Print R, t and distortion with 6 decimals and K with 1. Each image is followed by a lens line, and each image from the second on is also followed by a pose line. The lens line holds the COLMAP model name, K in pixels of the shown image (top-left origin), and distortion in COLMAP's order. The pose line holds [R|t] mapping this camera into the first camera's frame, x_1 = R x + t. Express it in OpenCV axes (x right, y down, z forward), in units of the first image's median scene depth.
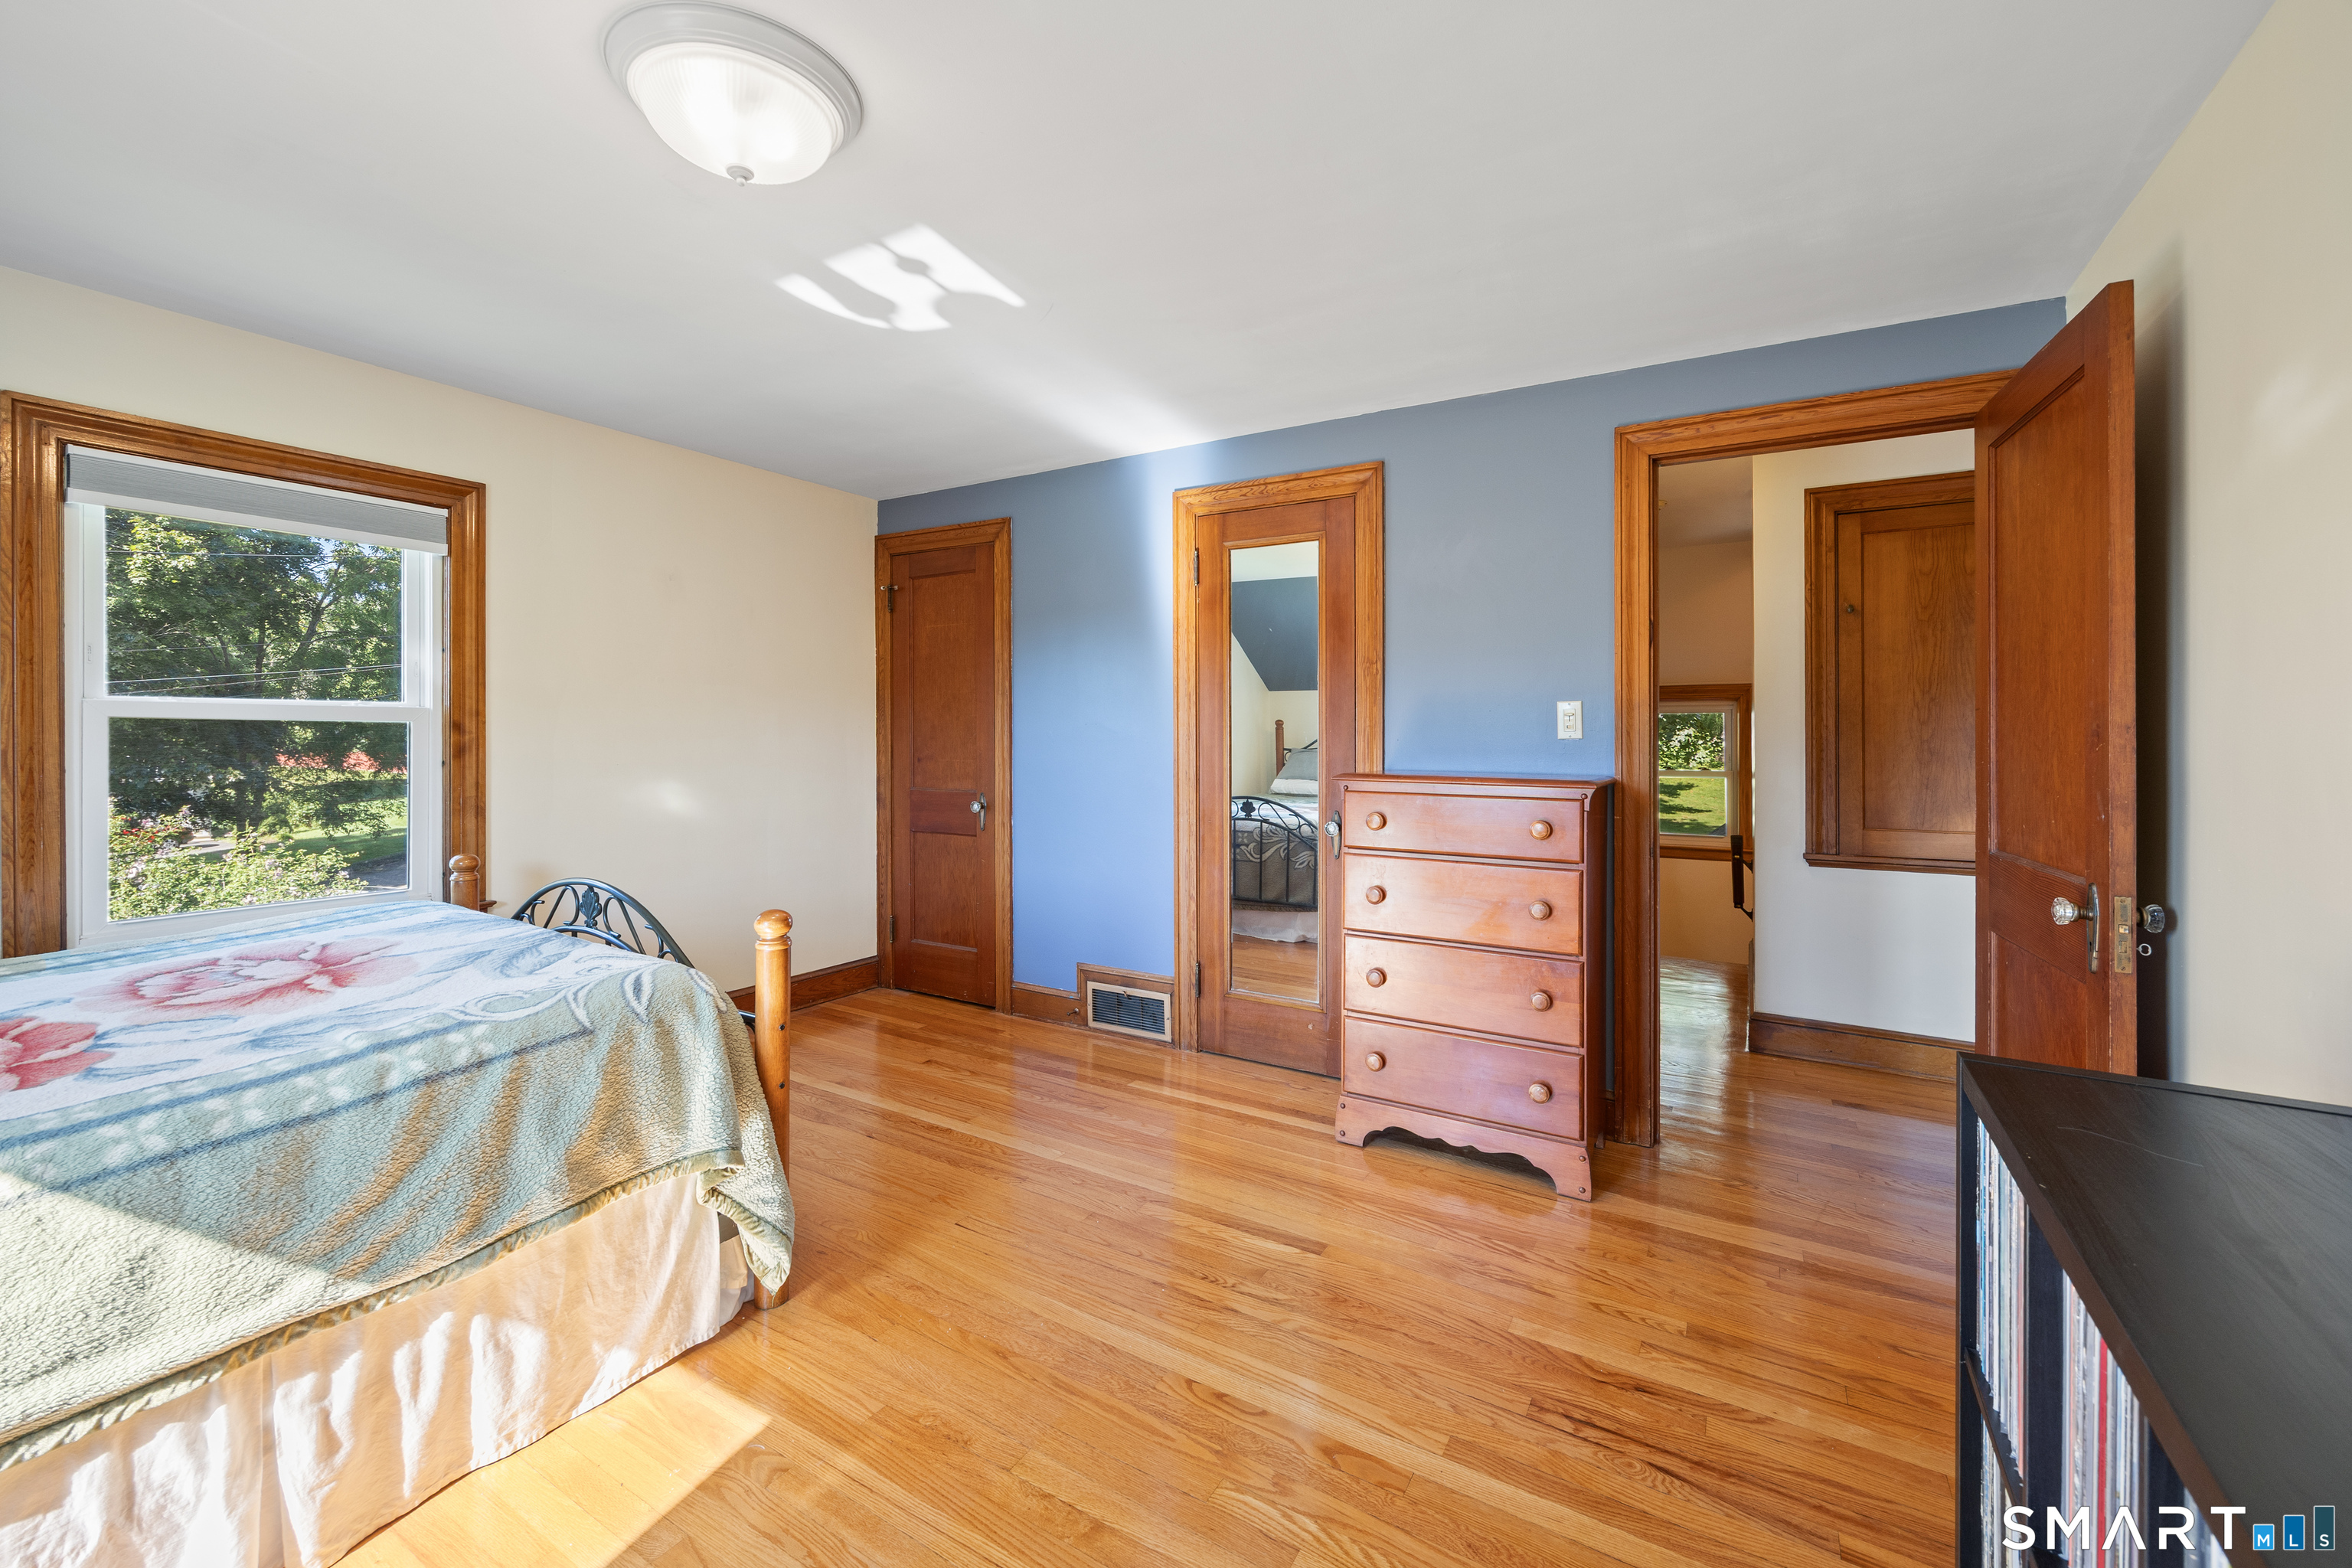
lens RADIAL K [[924.8, 0, 1181.3], [0, 924.8, 739.0], [0, 0, 1]] dist [-0.001644, -0.000061]
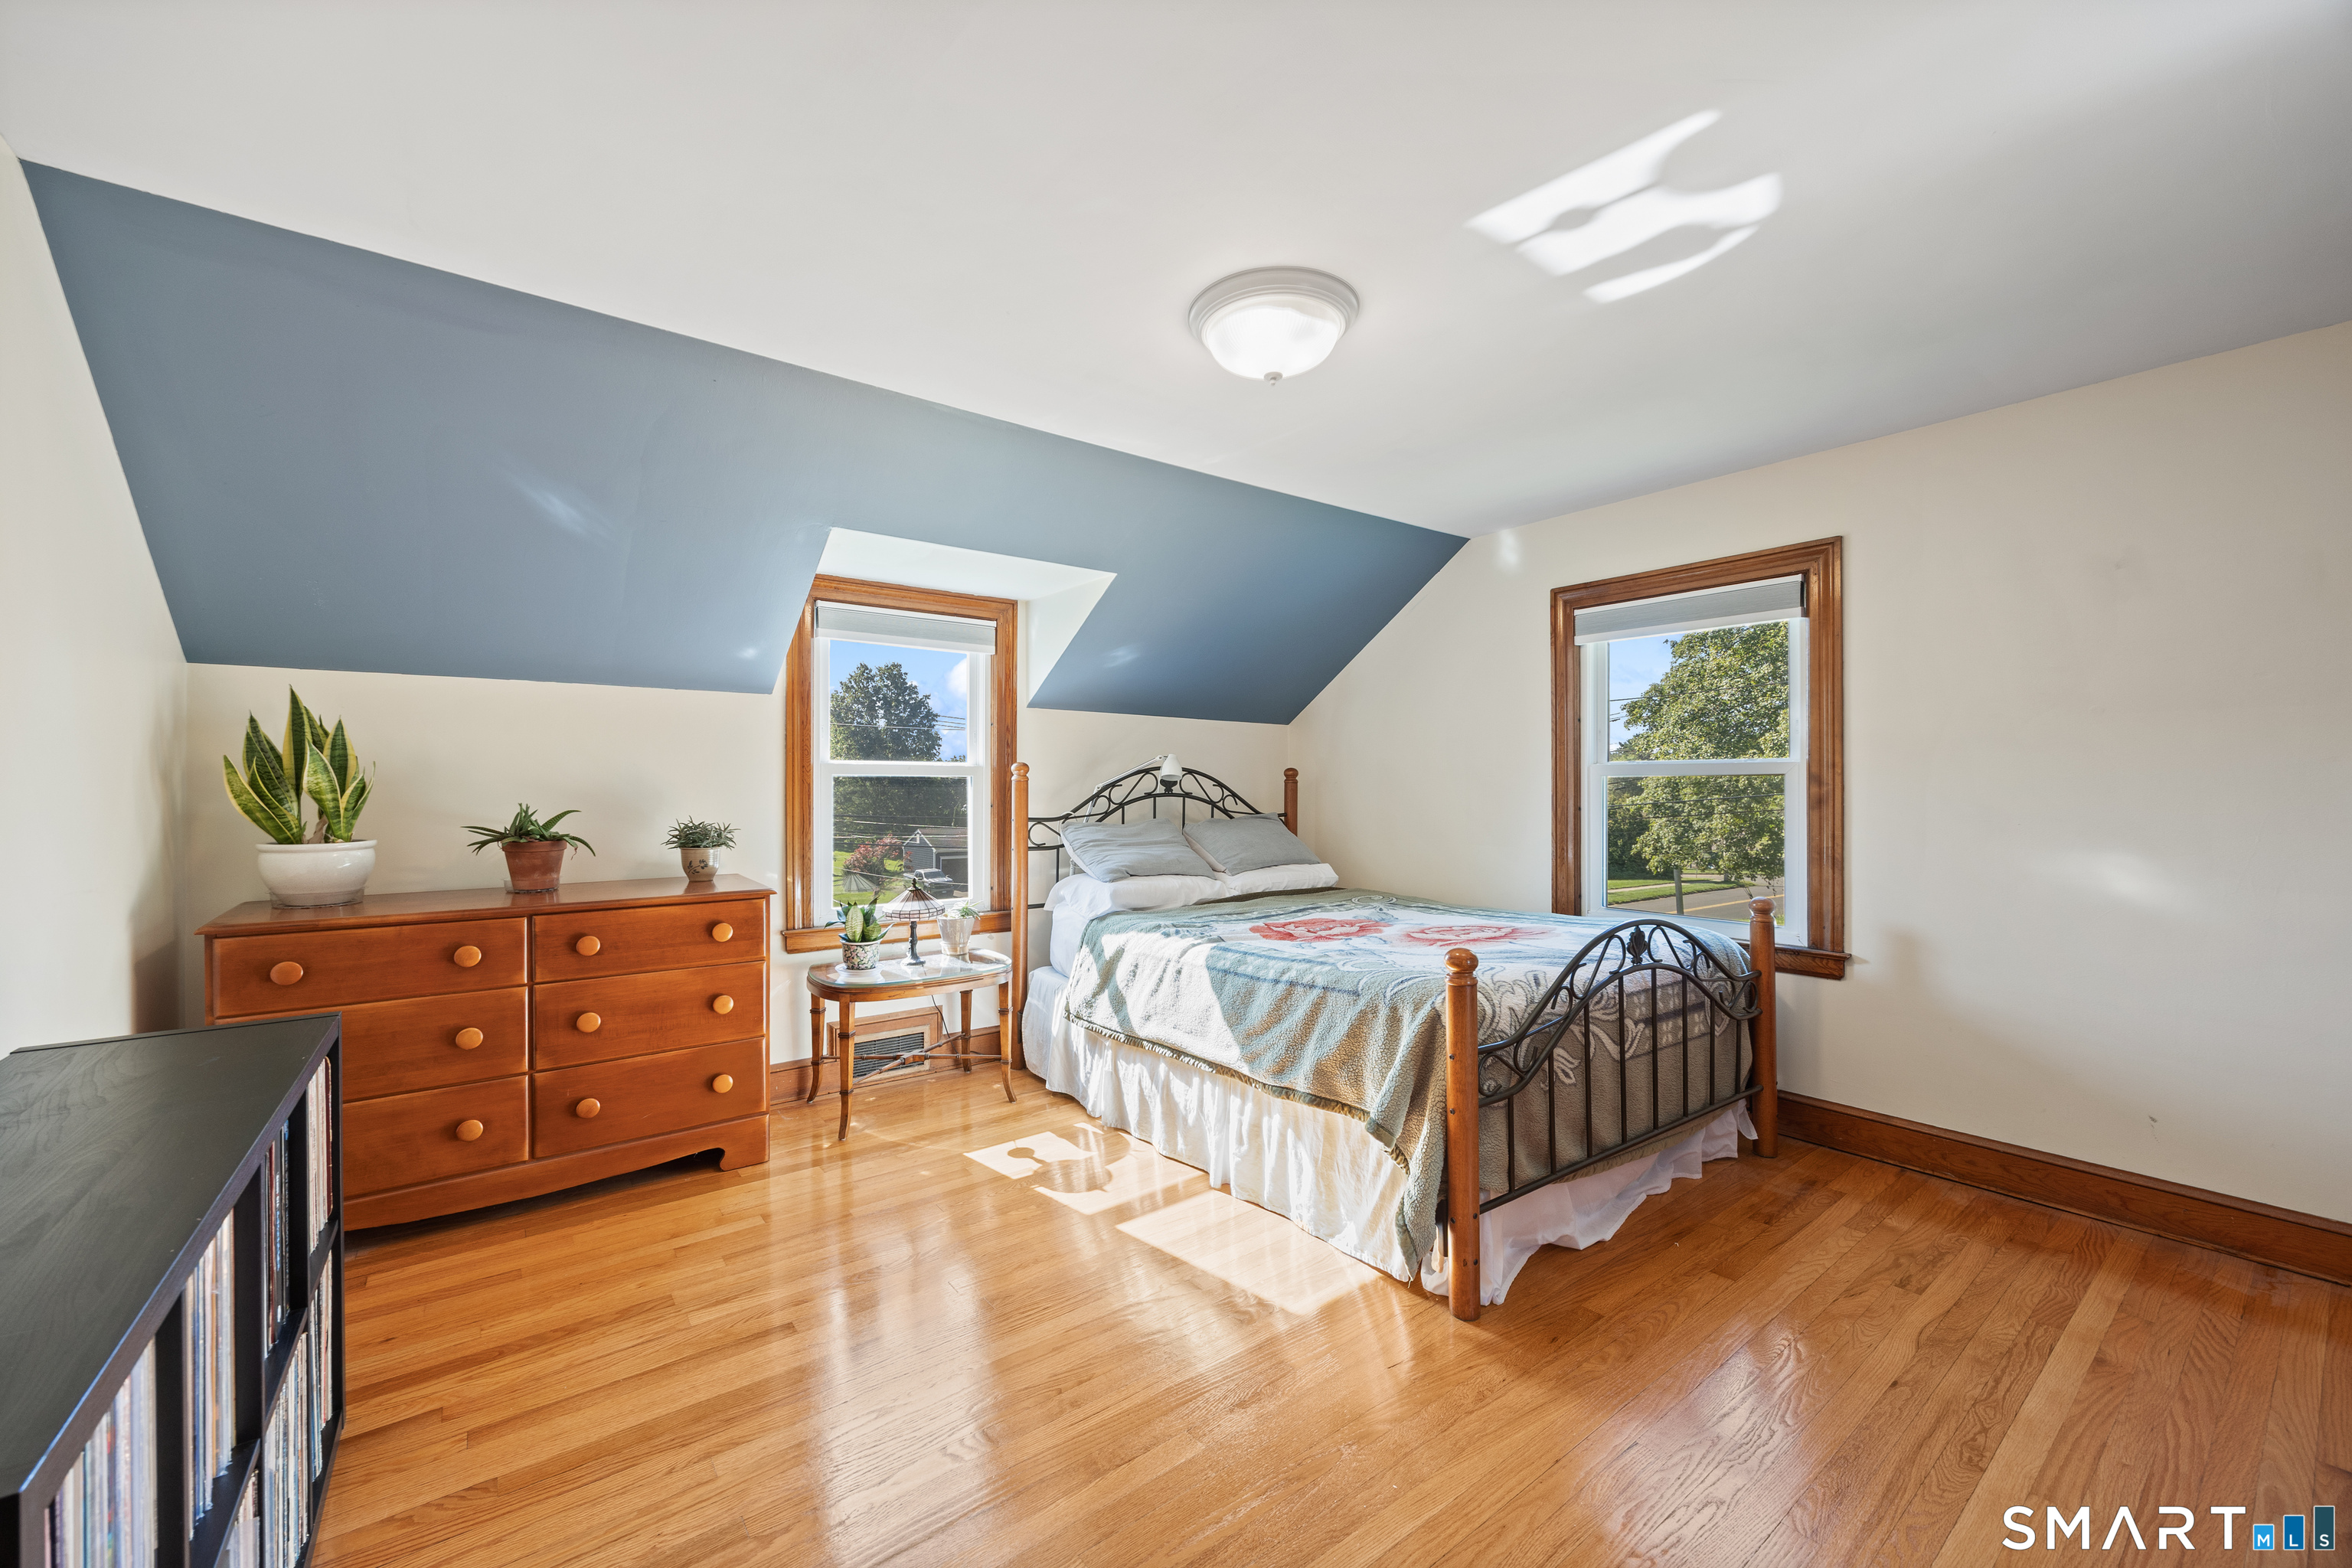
lens RADIAL K [[917.9, 0, 1176.0], [0, 917.9, 784.0], [0, 0, 1]] dist [-0.029124, -0.000072]
pose [[-0.379601, -0.006779, -0.925125, 0.782879], [-0.003358, 0.999977, -0.005950, 0.001930], [0.925144, 0.000848, -0.379615, 1.293511]]
